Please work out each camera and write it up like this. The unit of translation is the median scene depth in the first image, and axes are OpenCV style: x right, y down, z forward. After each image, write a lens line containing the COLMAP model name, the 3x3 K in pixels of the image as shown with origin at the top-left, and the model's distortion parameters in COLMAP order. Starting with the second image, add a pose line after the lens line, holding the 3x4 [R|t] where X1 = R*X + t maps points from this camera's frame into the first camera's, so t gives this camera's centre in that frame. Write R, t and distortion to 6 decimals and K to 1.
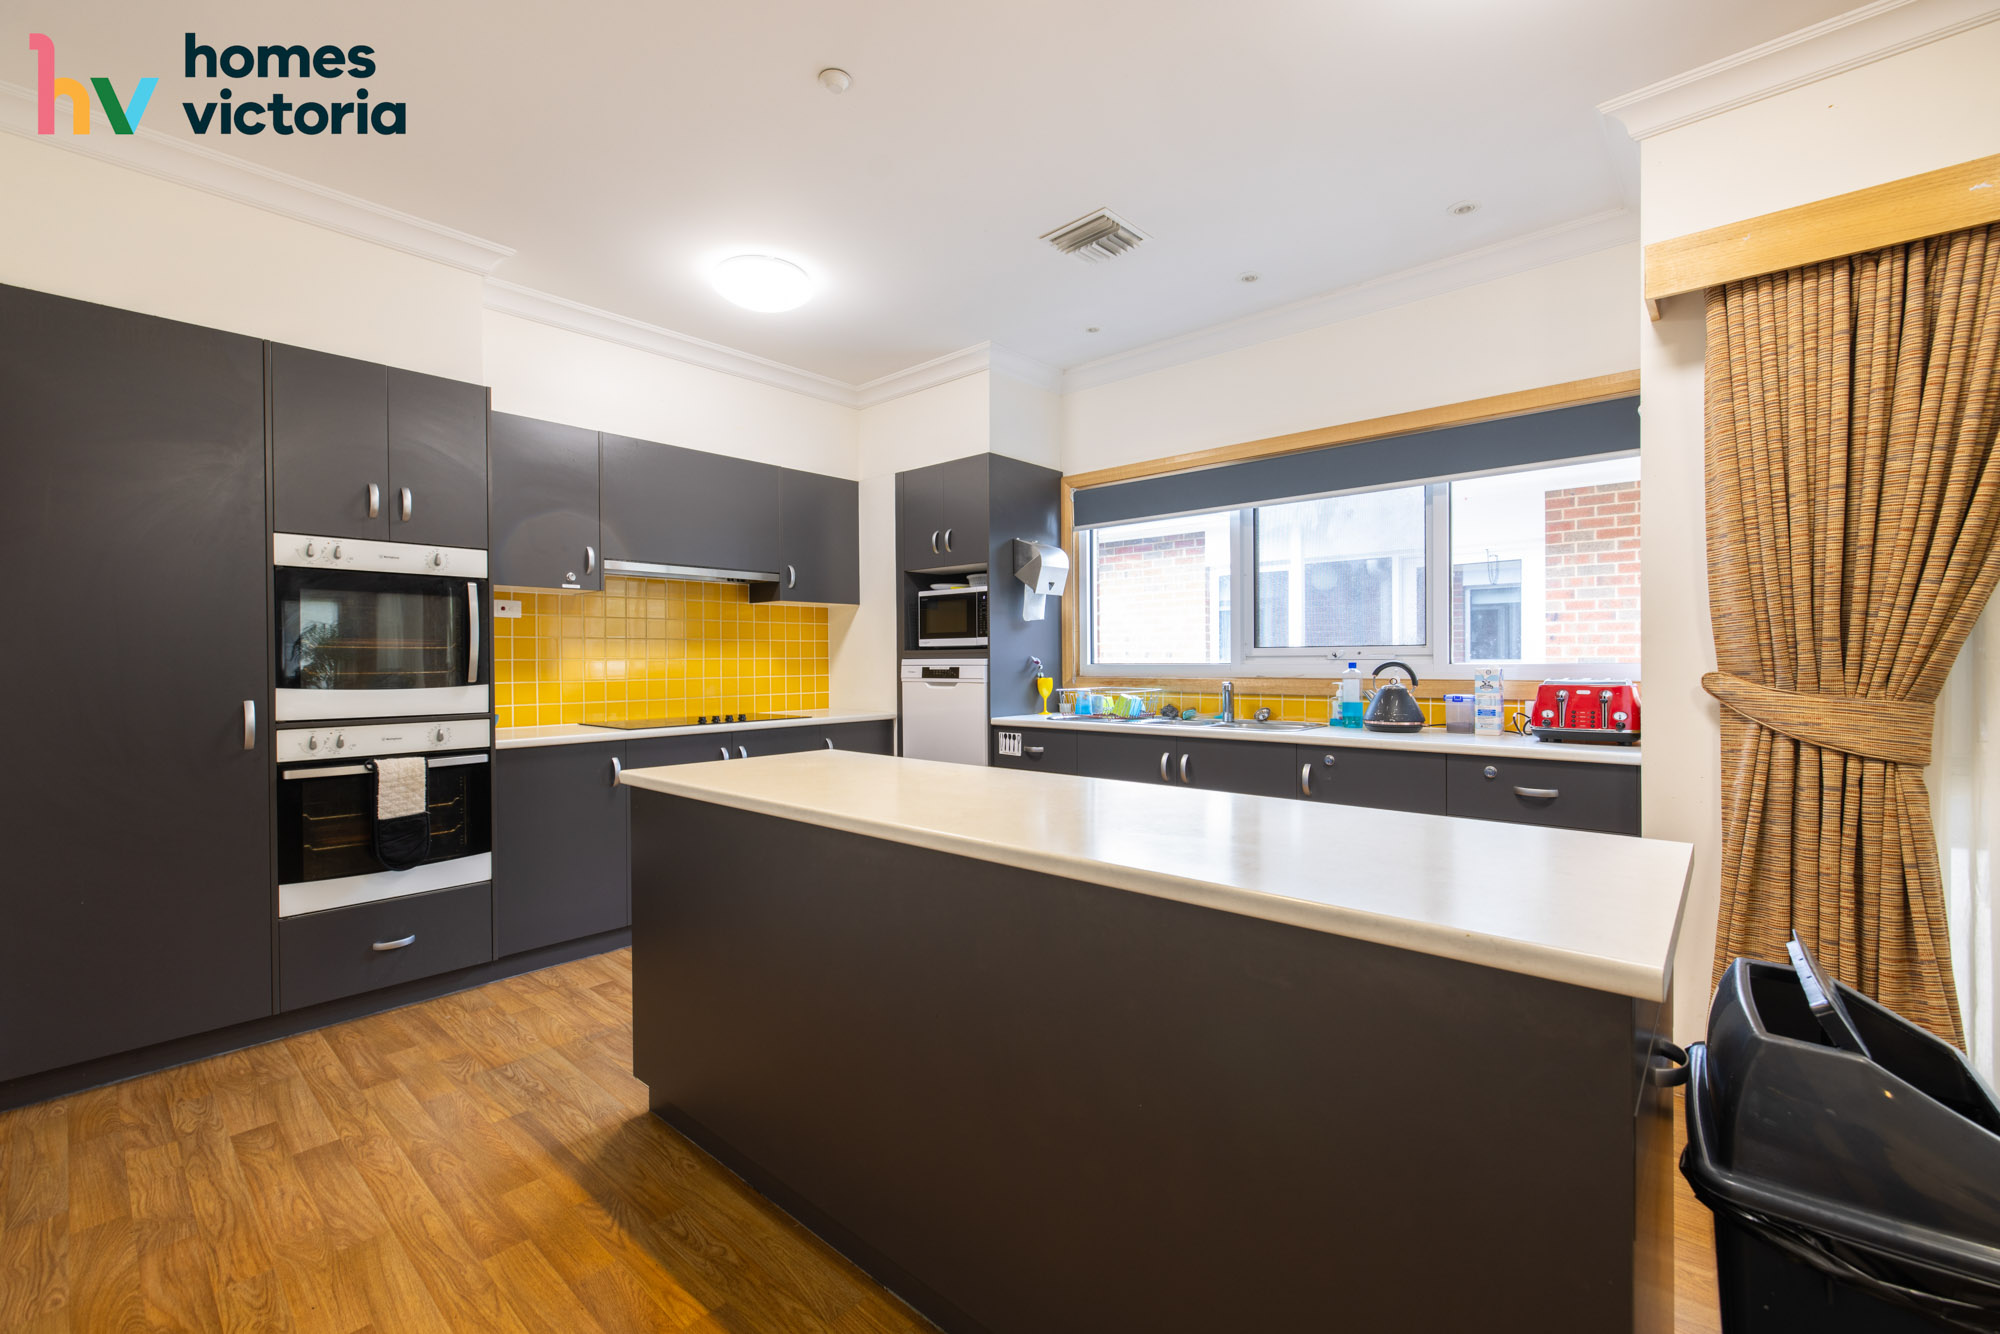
lens RADIAL K [[835.9, 0, 984.6], [0, 835.9, 662.0], [0, 0, 1]] dist [0.002969, 0.000338]
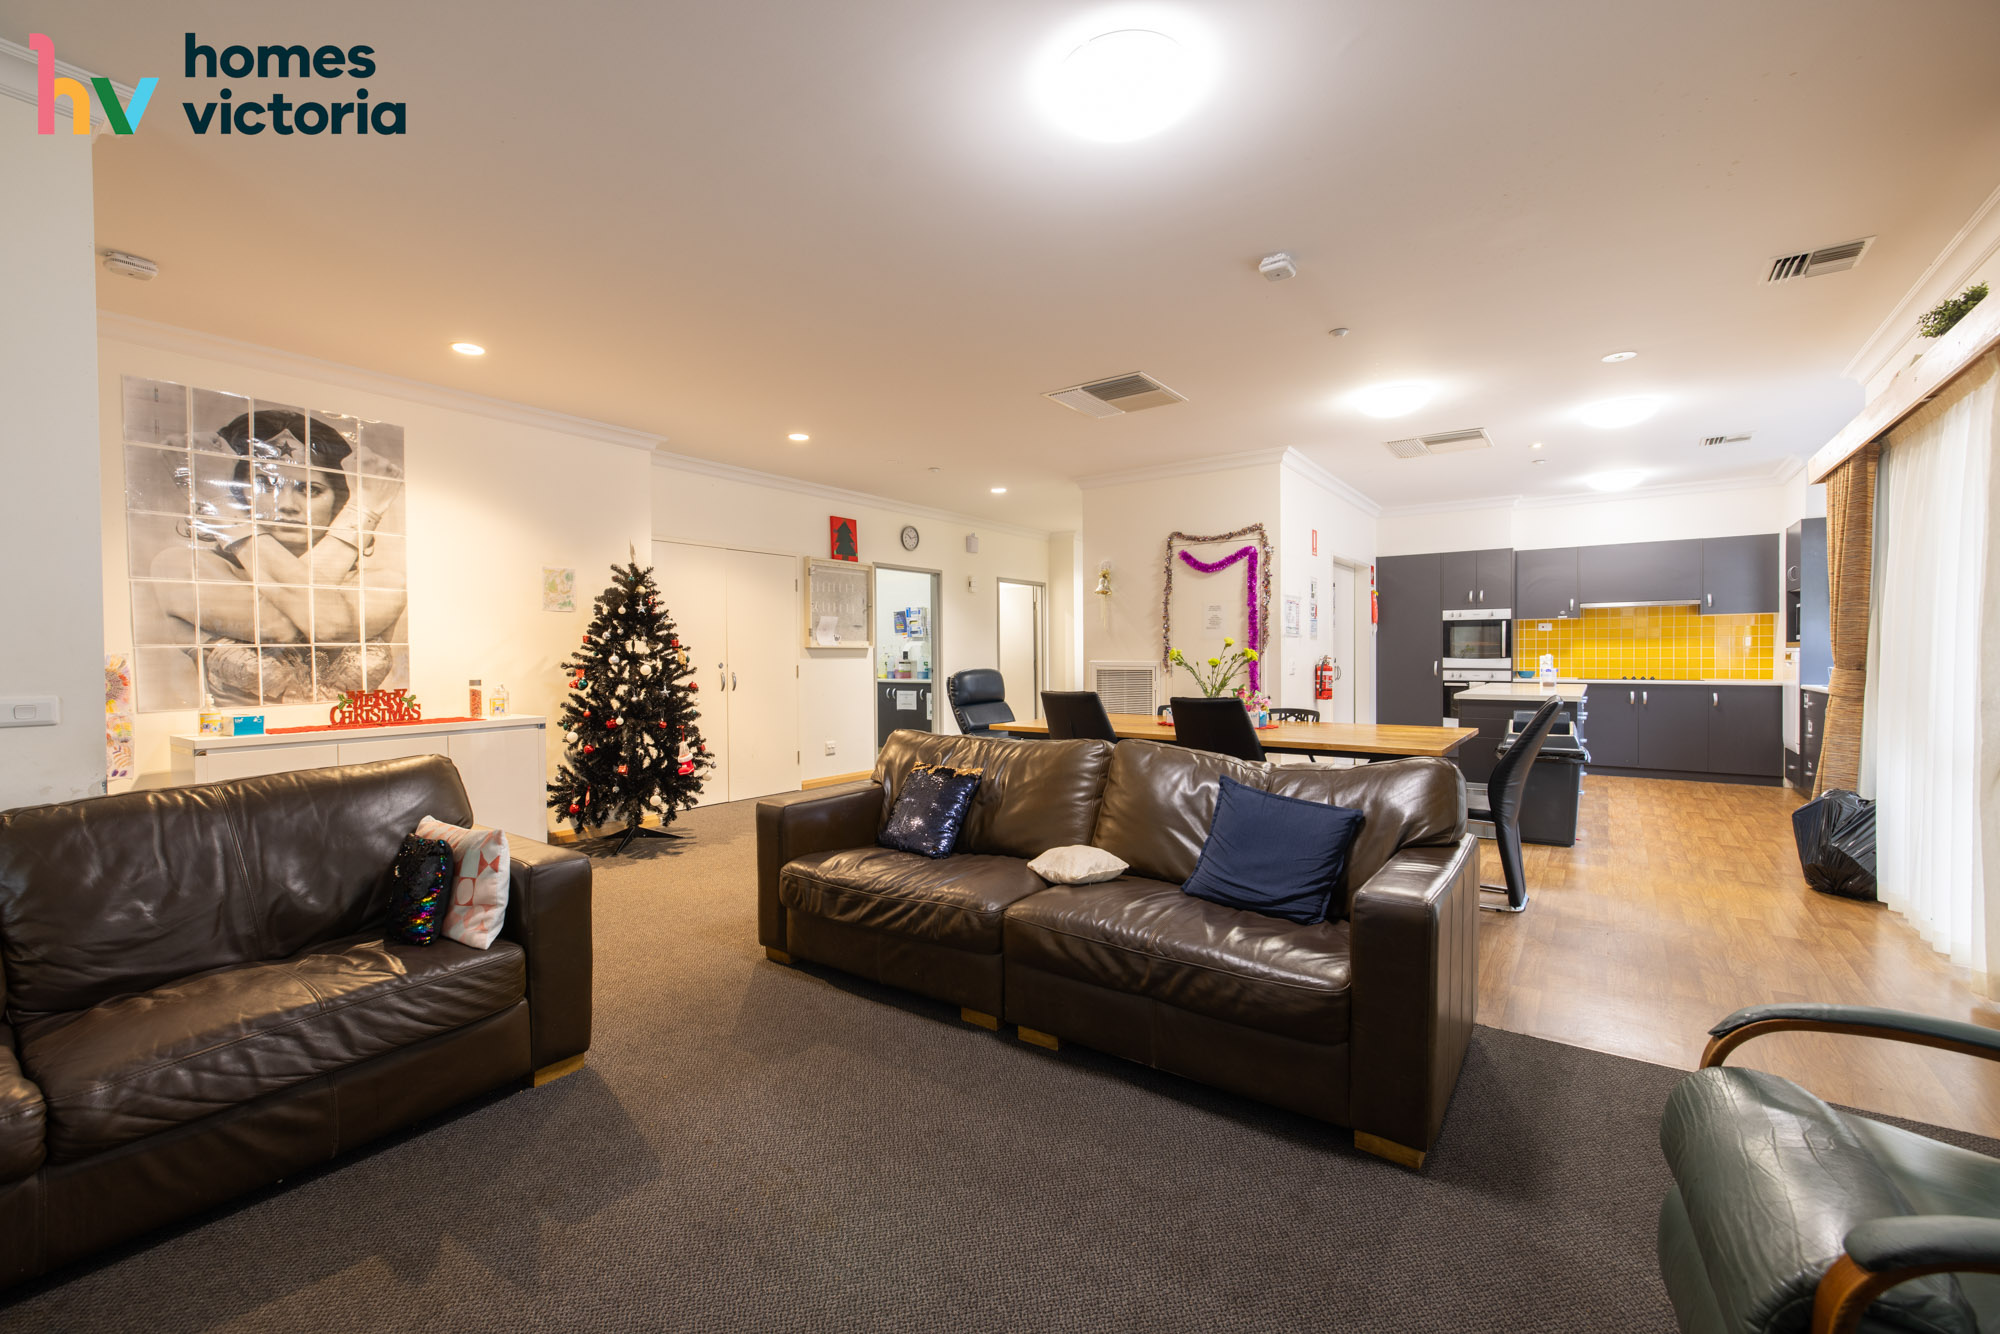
lens RADIAL K [[835.9, 0, 999.1], [0, 835.9, 667.4], [0, 0, 1]] dist [0.002969, 0.000338]
pose [[0.098724, 0.022614, -0.994858, 2.079840], [0.001374, 0.999738, 0.022862, -0.007437], [0.995114, -0.003624, 0.098667, -0.979978]]
